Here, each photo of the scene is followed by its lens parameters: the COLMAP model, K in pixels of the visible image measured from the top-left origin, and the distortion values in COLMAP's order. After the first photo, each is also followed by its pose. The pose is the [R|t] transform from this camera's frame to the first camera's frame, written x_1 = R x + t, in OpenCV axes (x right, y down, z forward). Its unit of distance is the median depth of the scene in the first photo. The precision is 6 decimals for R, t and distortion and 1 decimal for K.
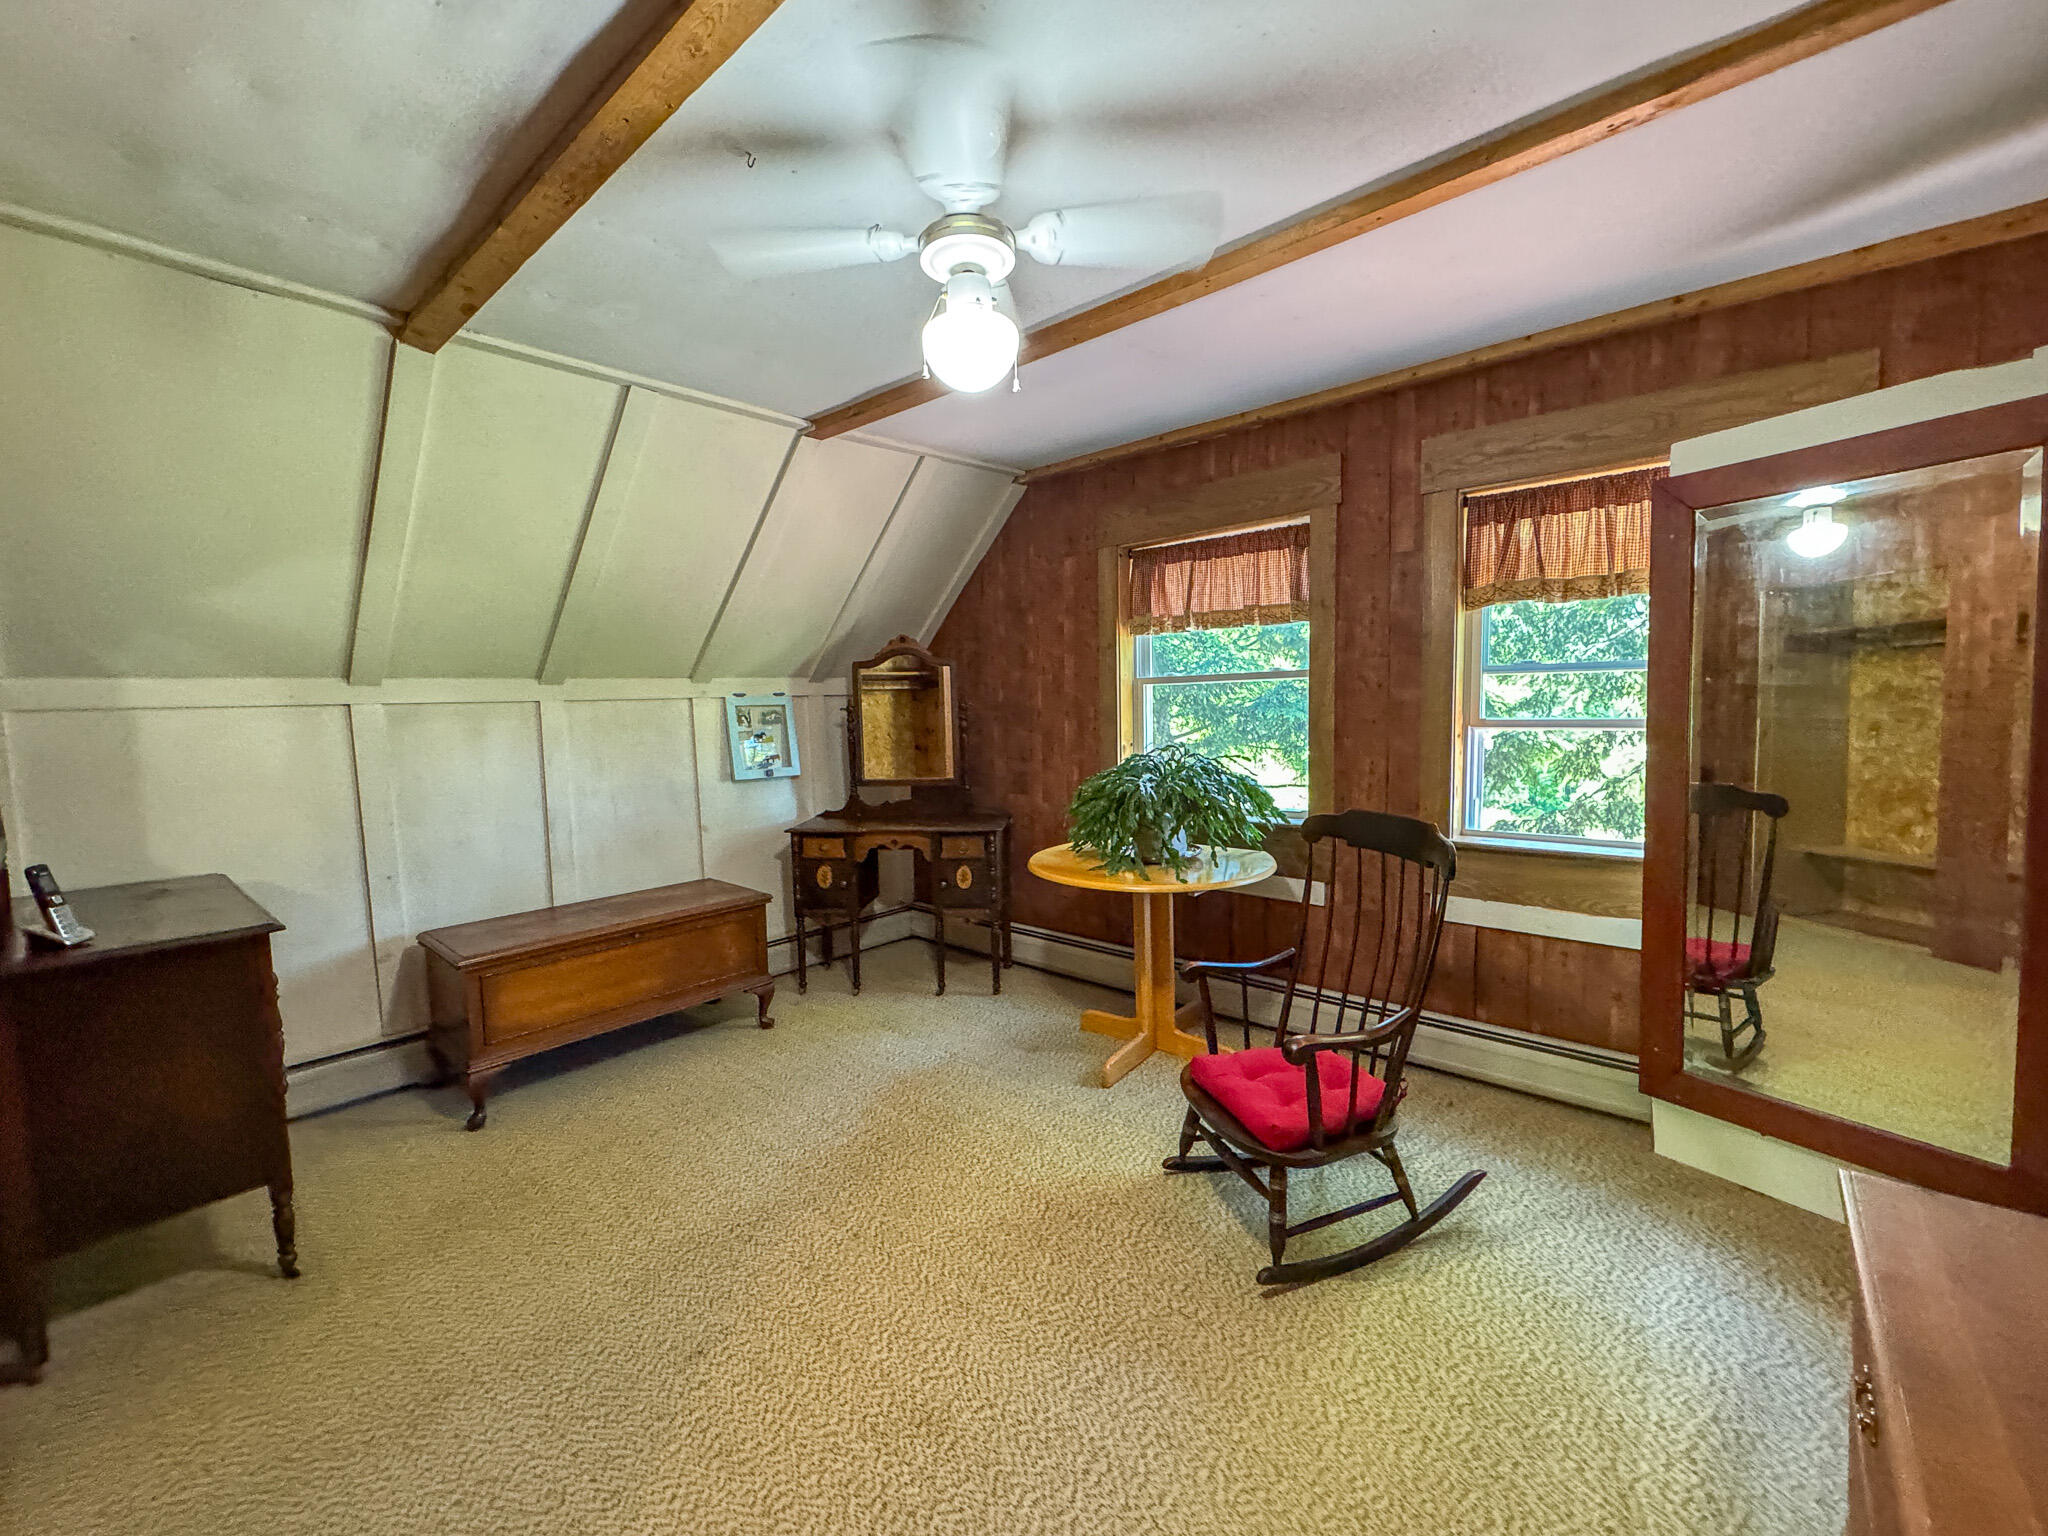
lens RADIAL K [[835.8, 0, 1024.0], [0, 835.8, 768.0], [0, 0, 1]] dist [-0.001043, 0.000302]
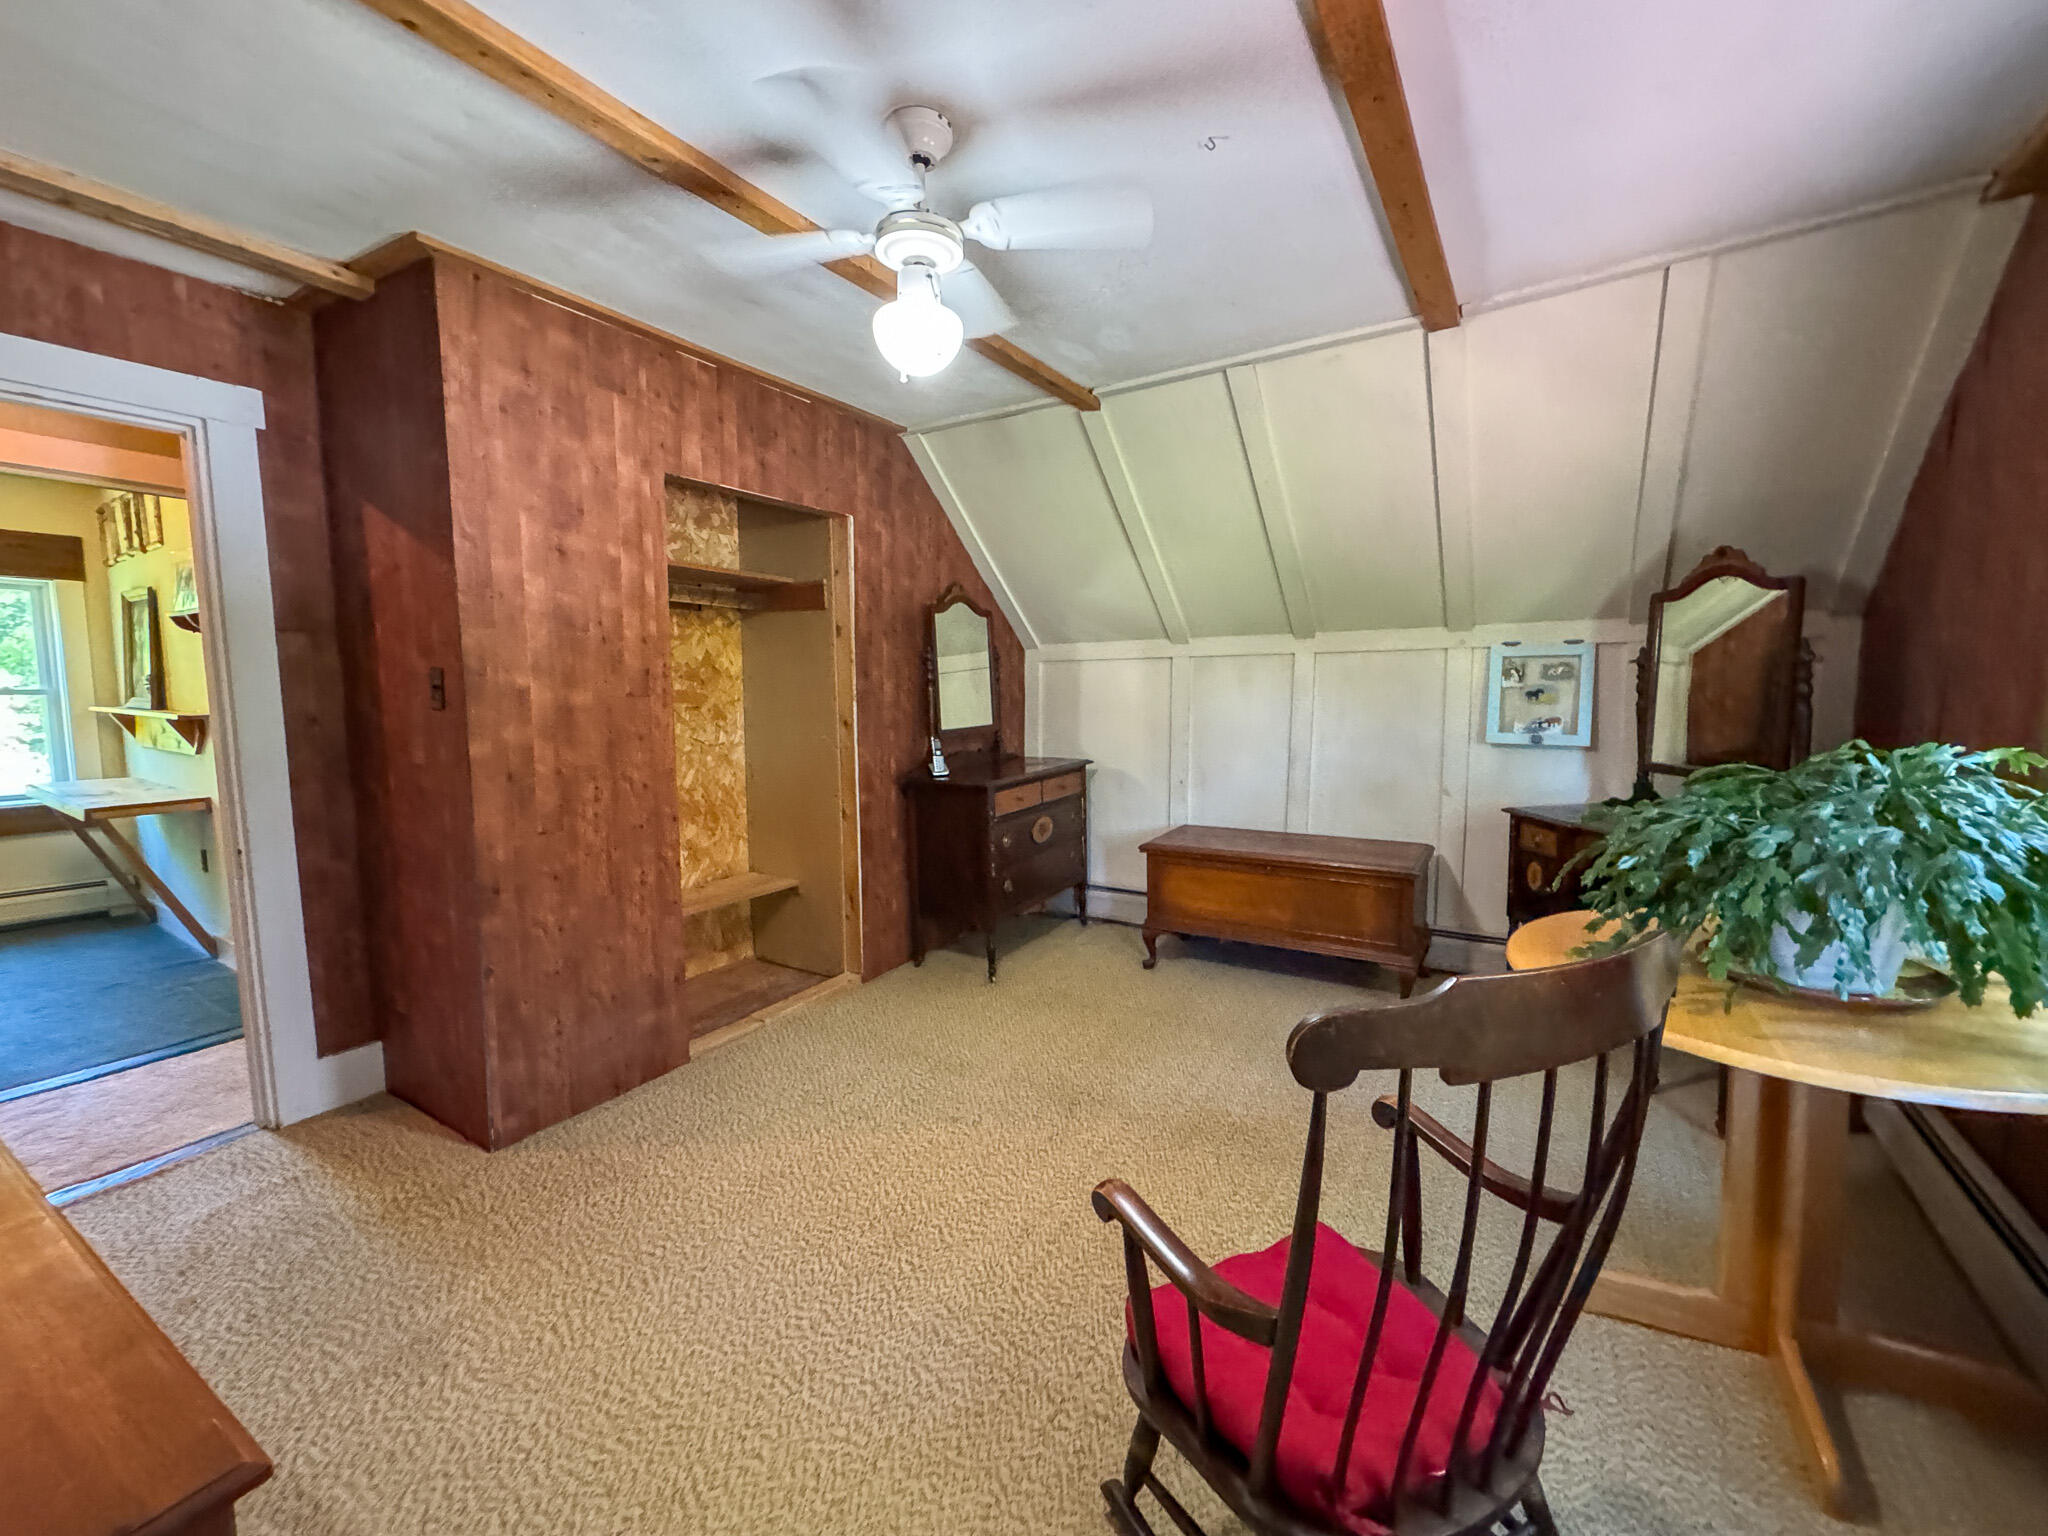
lens RADIAL K [[835.8, 0, 1024.0], [0, 835.8, 768.0], [0, 0, 1]] dist [-0.001043, 0.000302]
pose [[0.169644, 0.130183, -0.976869, 0.496499], [-0.065298, 0.990543, 0.120665, -0.038756], [0.983340, 0.043317, 0.176541, 0.439053]]
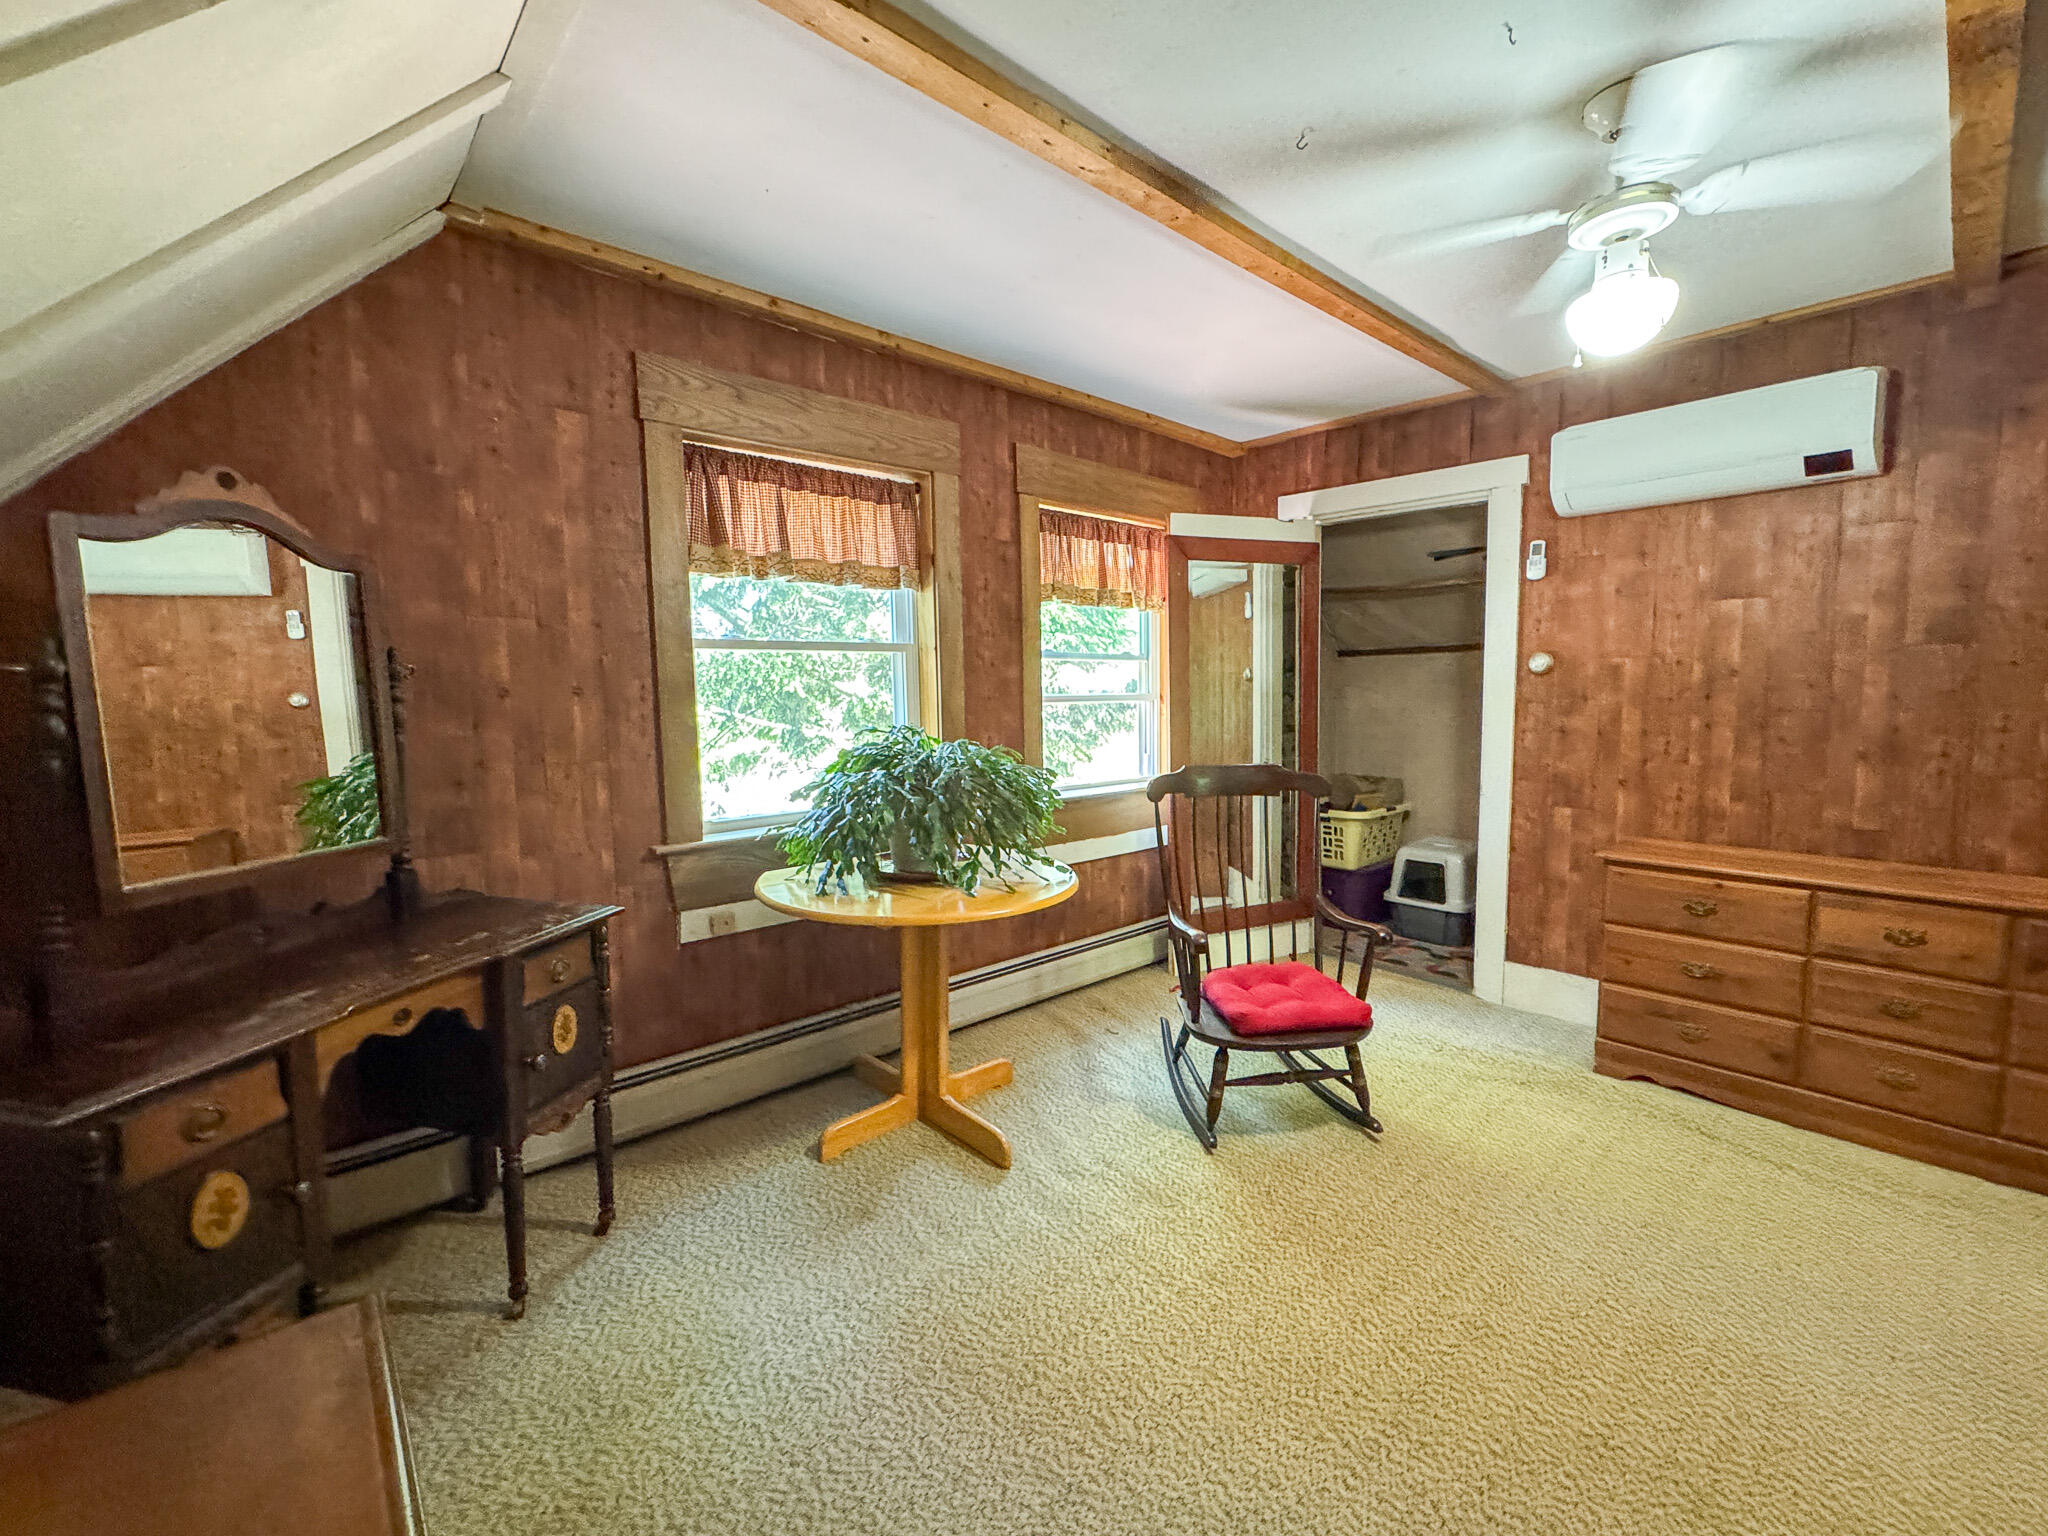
lens RADIAL K [[835.8, 0, 1024.0], [0, 835.8, 768.0], [0, 0, 1]] dist [-0.001043, 0.000302]
pose [[0.139276, -0.076642, 0.987283, -0.558288], [0.079912, 0.994619, 0.065938, -0.031966], [-0.987024, 0.069713, 0.144651, 0.744587]]
